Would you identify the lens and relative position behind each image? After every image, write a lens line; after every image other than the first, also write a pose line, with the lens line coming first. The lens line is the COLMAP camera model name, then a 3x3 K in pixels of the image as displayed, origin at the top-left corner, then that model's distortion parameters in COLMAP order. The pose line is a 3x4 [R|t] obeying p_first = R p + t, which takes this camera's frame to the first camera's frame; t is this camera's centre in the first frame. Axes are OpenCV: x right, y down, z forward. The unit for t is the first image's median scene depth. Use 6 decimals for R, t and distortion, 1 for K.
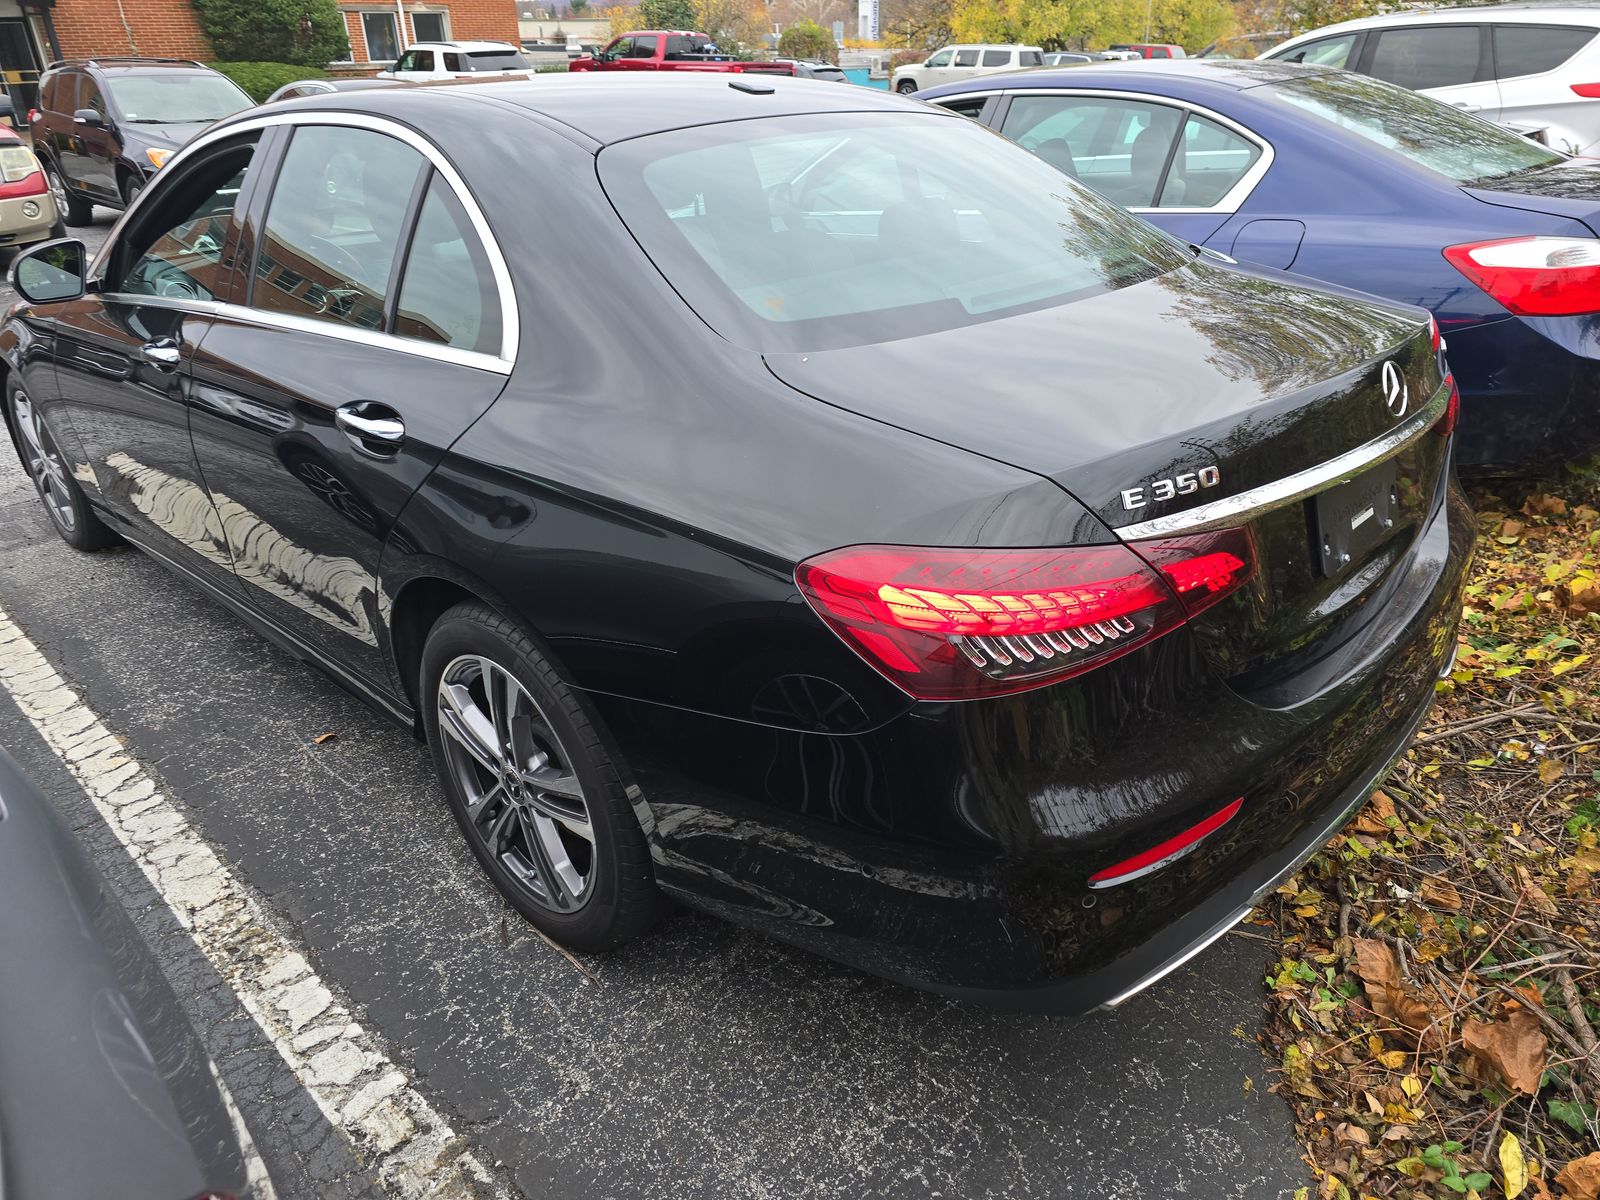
lens RADIAL K [[1084.6, 0, 810.5], [0, 1084.6, 599.3], [0, 0, 1]] dist [0.043155, -0.041532]
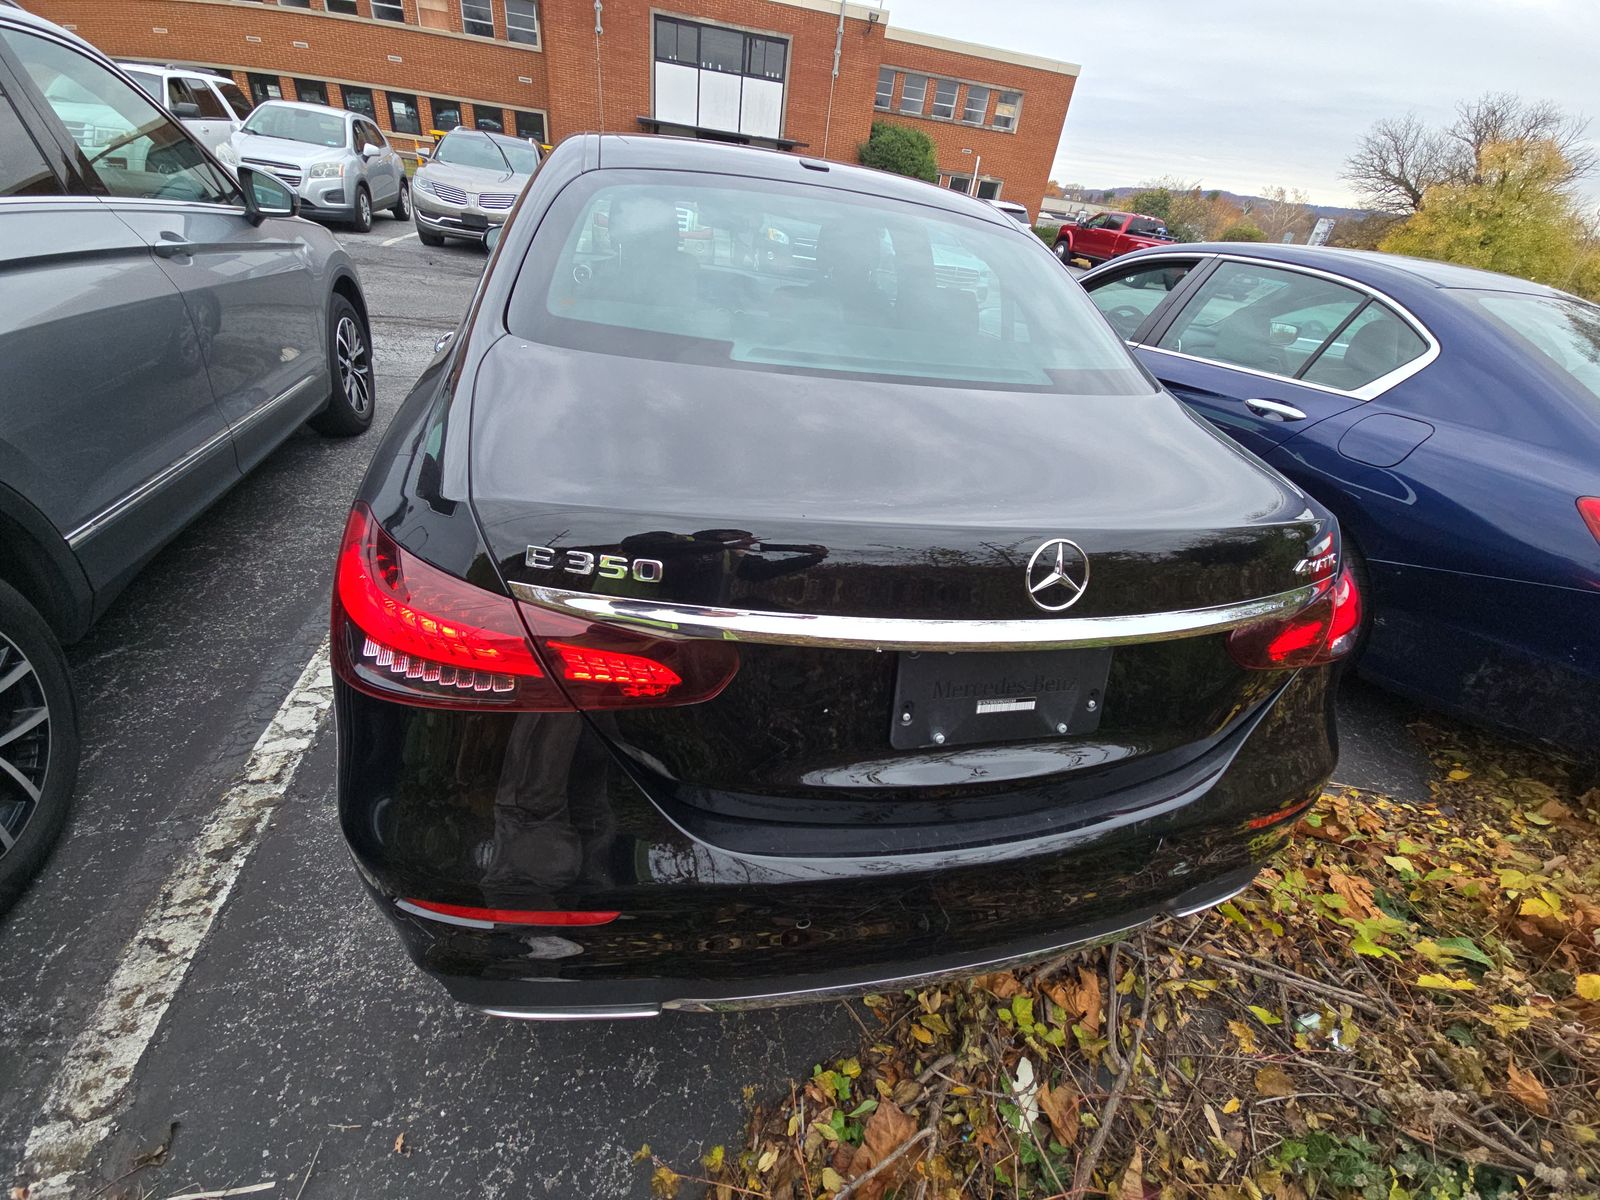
lens RADIAL K [[642.0, 0, 799.8], [0, 642.0, 585.3], [0, 0, 1]] dist [0.033646, -0.019825]
pose [[0.829201, 0.386909, -0.403395, 0.404263], [-0.364524, 0.921433, 0.134477, -0.128002], [0.423732, 0.035538, 0.905090, 0.355260]]
